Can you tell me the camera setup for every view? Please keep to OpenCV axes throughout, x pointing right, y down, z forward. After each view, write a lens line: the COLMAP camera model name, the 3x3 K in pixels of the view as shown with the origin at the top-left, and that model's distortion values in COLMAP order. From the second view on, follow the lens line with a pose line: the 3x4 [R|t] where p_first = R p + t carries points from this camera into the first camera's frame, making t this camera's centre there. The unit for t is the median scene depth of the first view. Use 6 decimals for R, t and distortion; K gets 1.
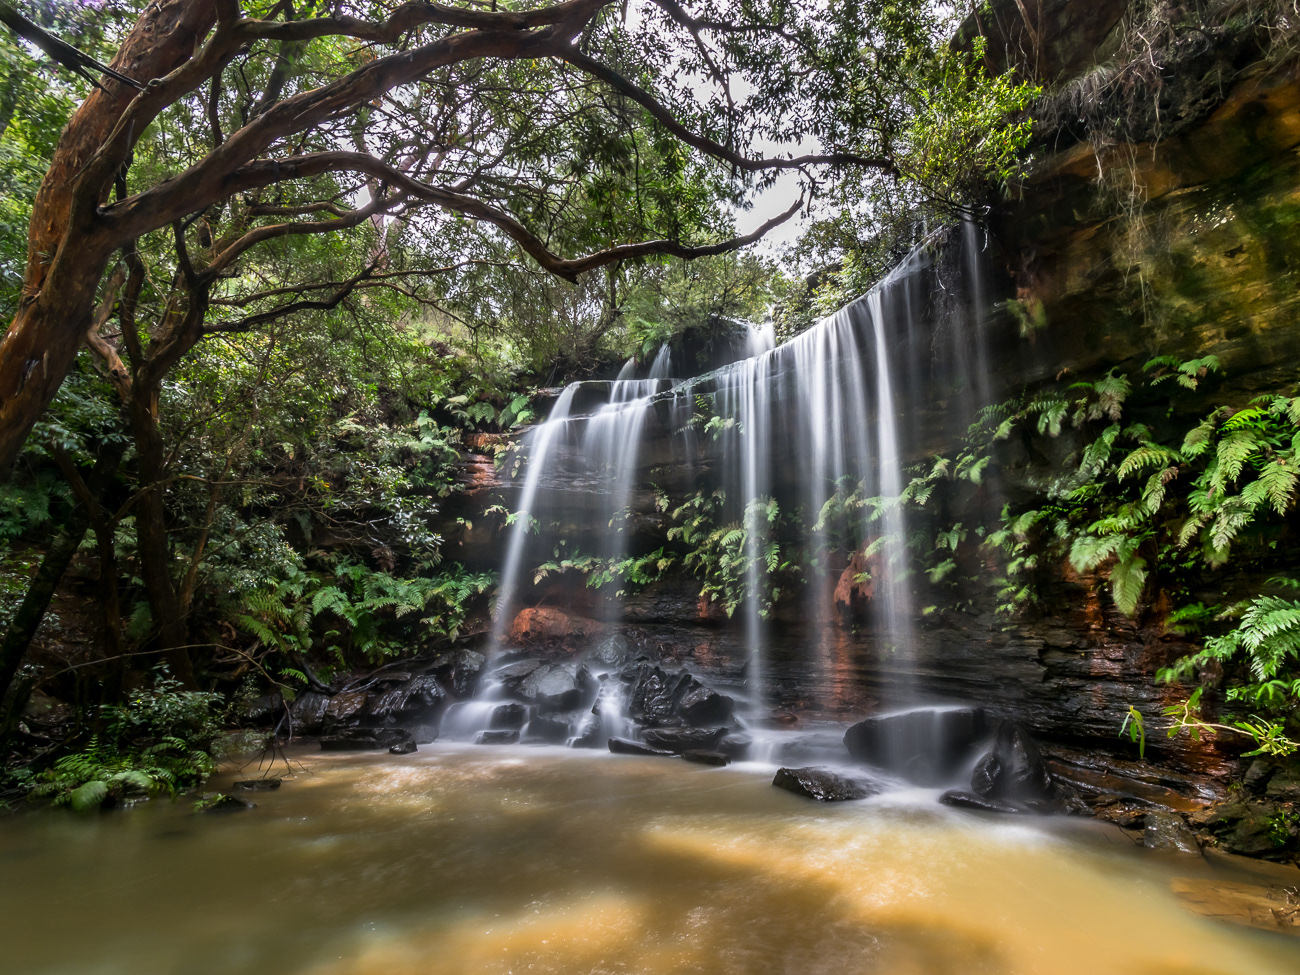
lens RADIAL K [[801.6, 0, 650.3], [0, 801.6, 490.9], [0, 0, 1]] dist [0.002037, 0.000233]
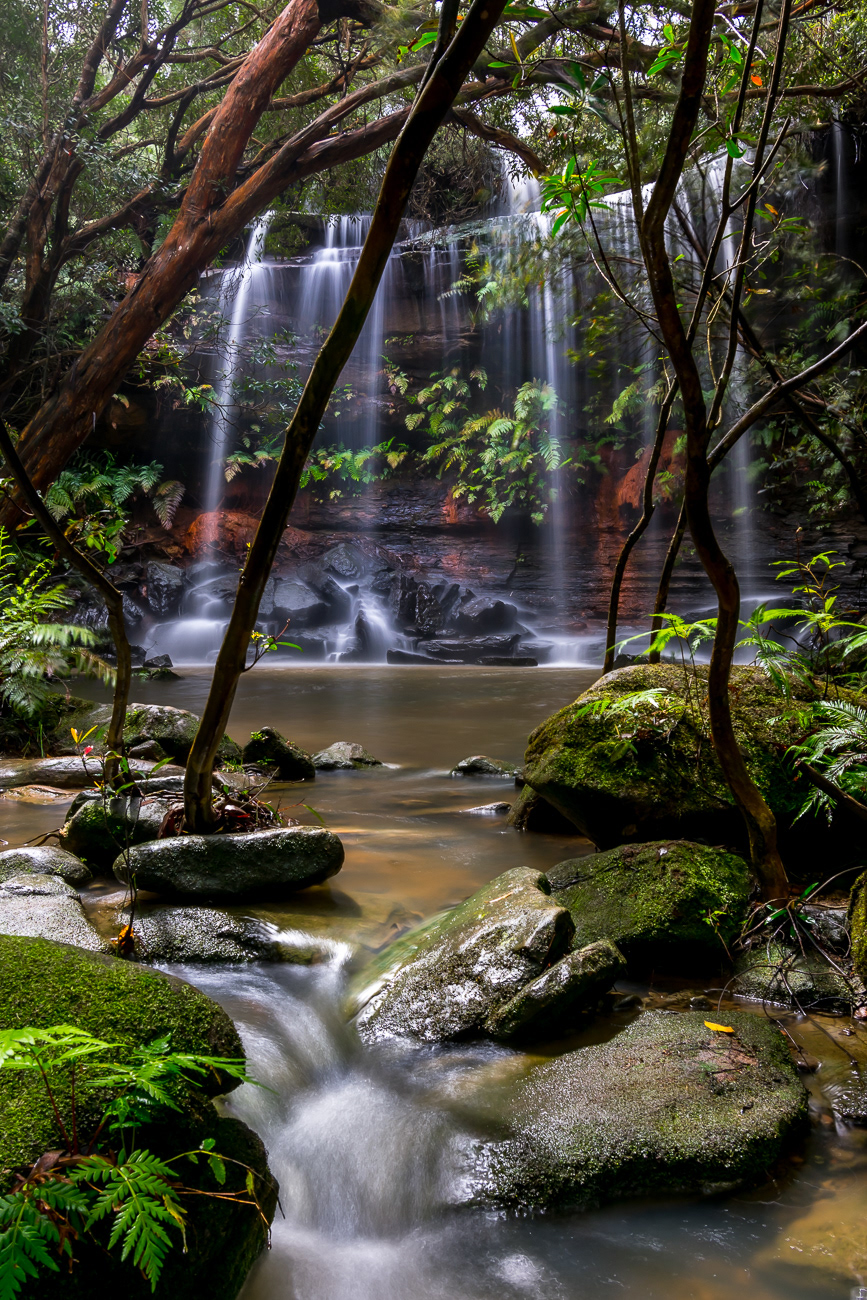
lens RADIAL K [[1319.3, 0, 433.6], [0, 1319.3, 649.3], [0, 0, 1]] dist [-0.009389, 0.000000]
pose [[0.972044, -0.012185, 0.234484, -0.289363], [-0.041268, 0.974241, 0.221701, -0.020389], [-0.231145, -0.225180, 0.946502, -0.350295]]
